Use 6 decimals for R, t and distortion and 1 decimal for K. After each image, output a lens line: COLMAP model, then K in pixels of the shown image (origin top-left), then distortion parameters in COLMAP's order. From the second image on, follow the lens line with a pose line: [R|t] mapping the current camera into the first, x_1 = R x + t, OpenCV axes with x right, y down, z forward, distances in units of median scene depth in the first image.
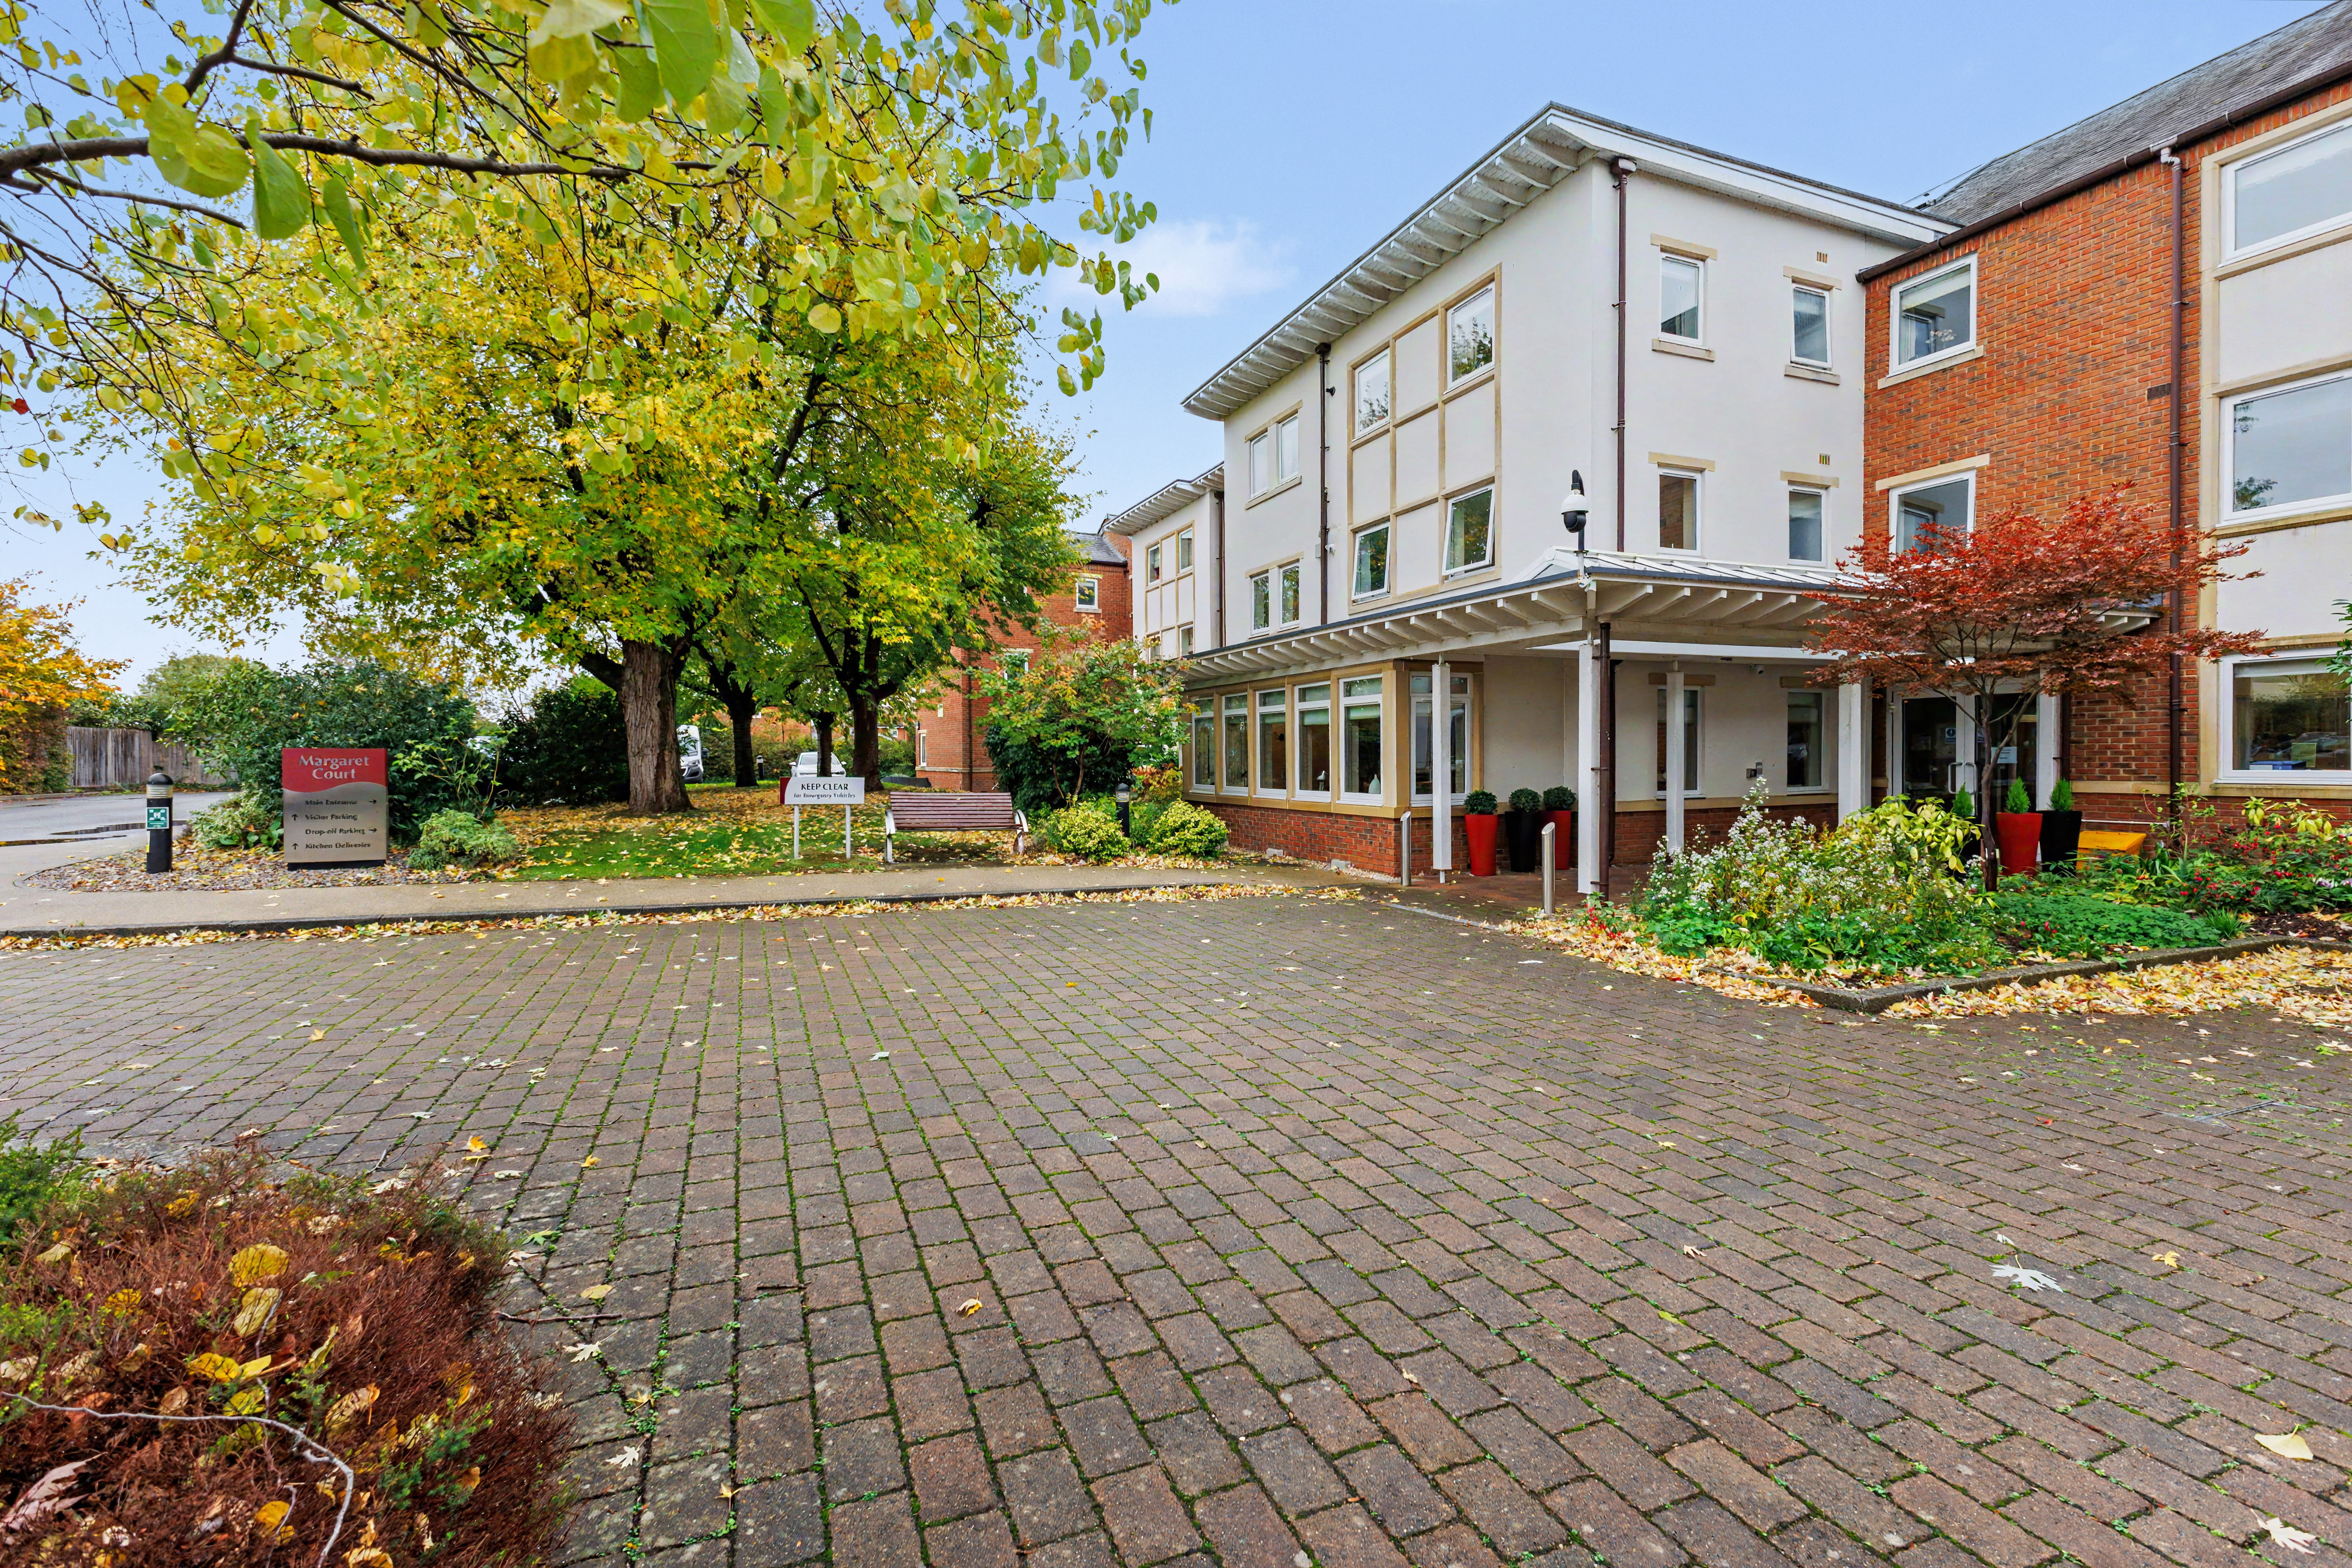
lens RADIAL K [[1036.1, 0, 1176.0], [0, 1036.1, 784.0], [0, 0, 1]] dist [-0.002535, -0.000131]
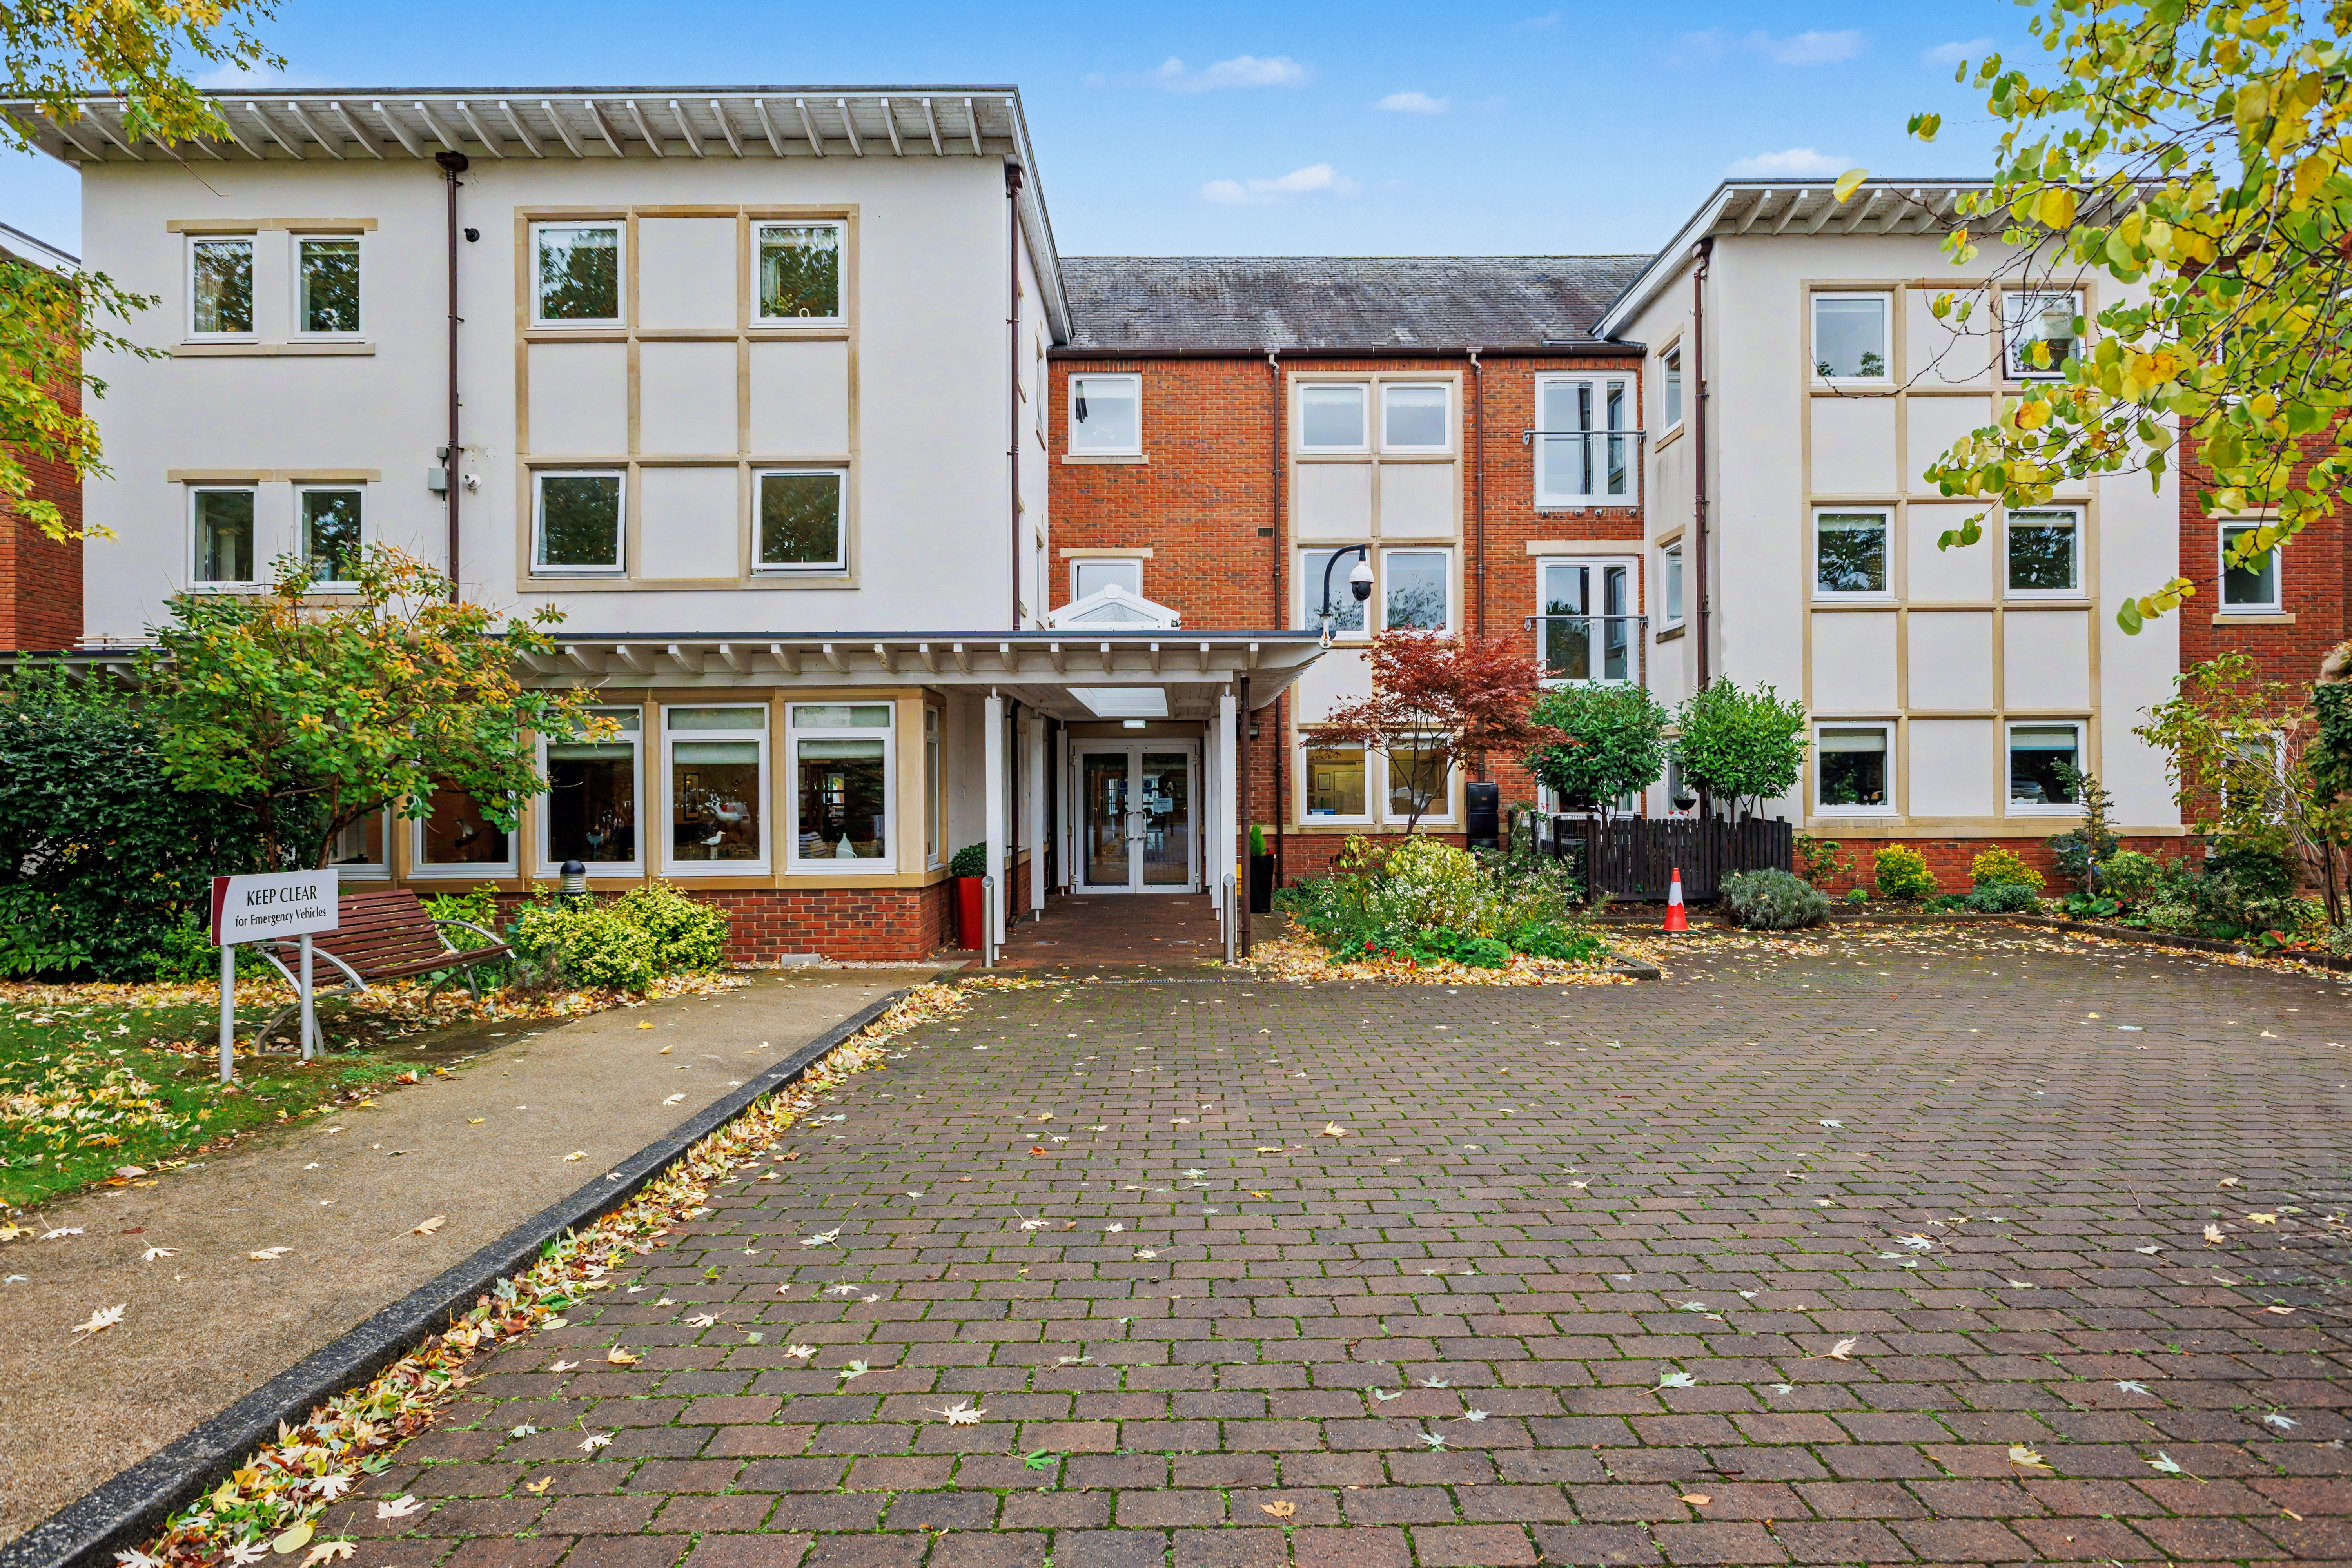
lens RADIAL K [[1327.1, 0, 1176.0], [0, 1327.1, 784.0], [0, 0, 1]] dist [0.007562, 0.000470]
pose [[0.379477, 0.010930, 0.925136, -0.553097], [0.029435, 0.999281, -0.023880, -0.014211], [-0.924733, 0.036294, 0.378883, 0.386865]]
